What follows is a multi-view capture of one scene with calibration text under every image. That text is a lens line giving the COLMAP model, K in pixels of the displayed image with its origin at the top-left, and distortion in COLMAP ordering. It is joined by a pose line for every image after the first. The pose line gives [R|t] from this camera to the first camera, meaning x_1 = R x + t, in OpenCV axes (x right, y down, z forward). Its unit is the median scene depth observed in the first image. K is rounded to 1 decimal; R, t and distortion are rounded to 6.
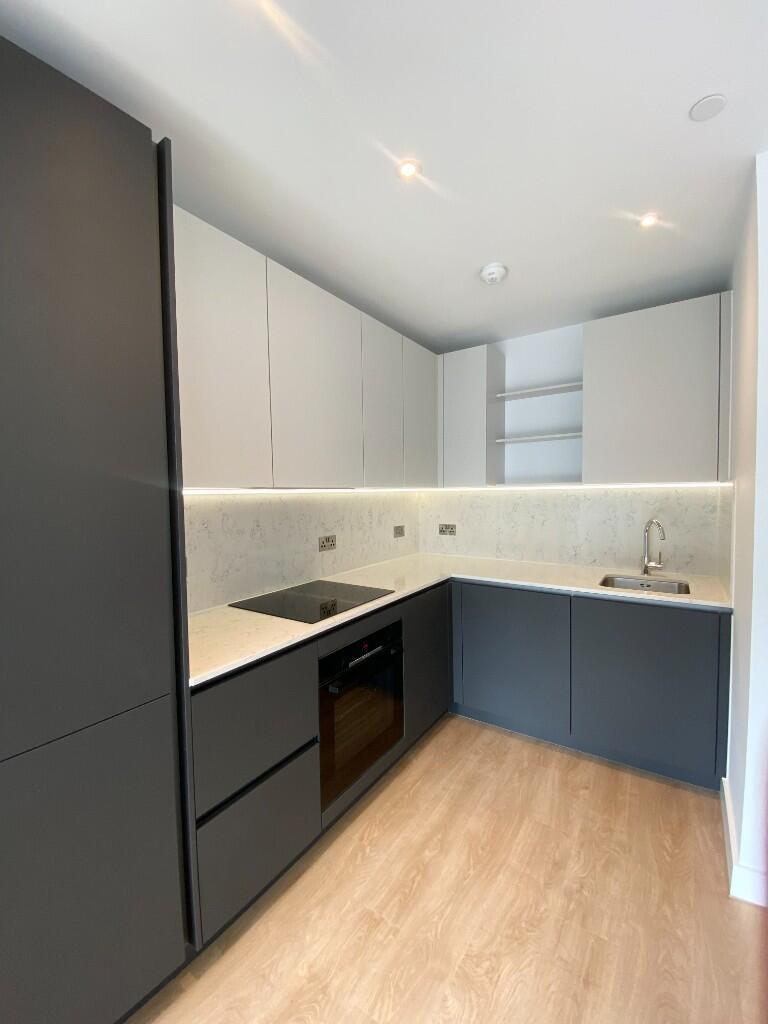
lens RADIAL K [[413.9, 0, 383.4], [0, 413.9, 504.8], [0, 0, 1]] dist [-0.017376, -0.000425]
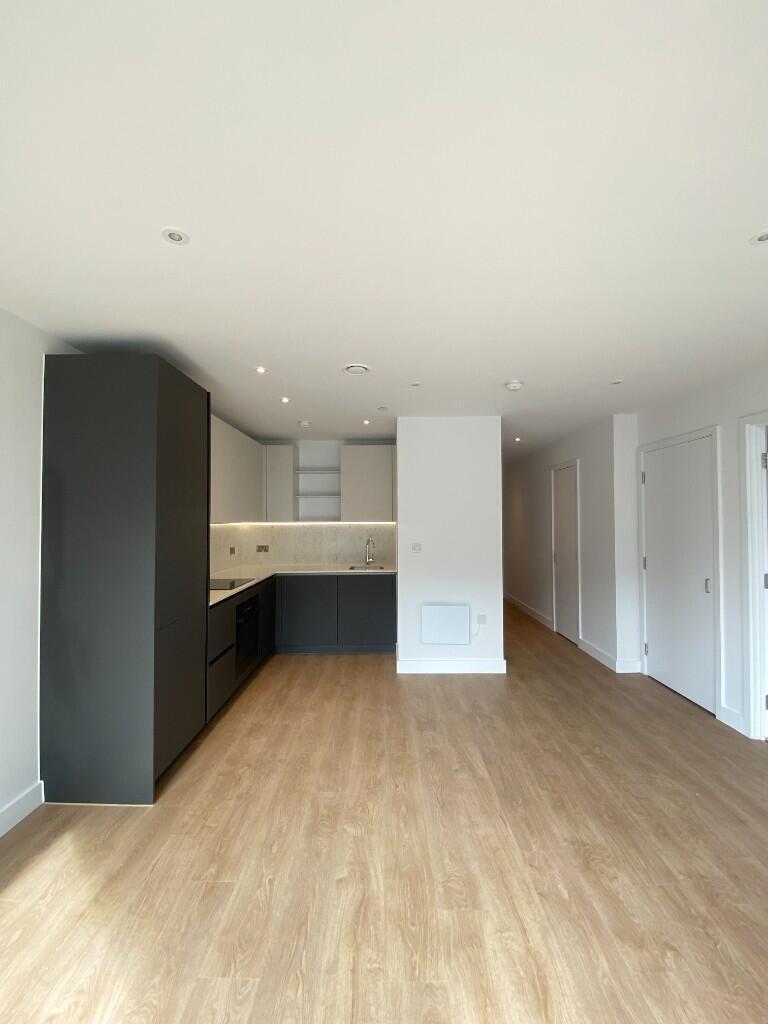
lens RADIAL K [[413.9, 0, 383.4], [0, 413.9, 504.8], [0, 0, 1]] dist [-0.017376, -0.000425]
pose [[0.827511, 0.028331, 0.560735, -0.526719], [0.012765, 0.997519, -0.069238, 0.010182], [-0.561305, 0.064452, 0.825096, -0.872555]]
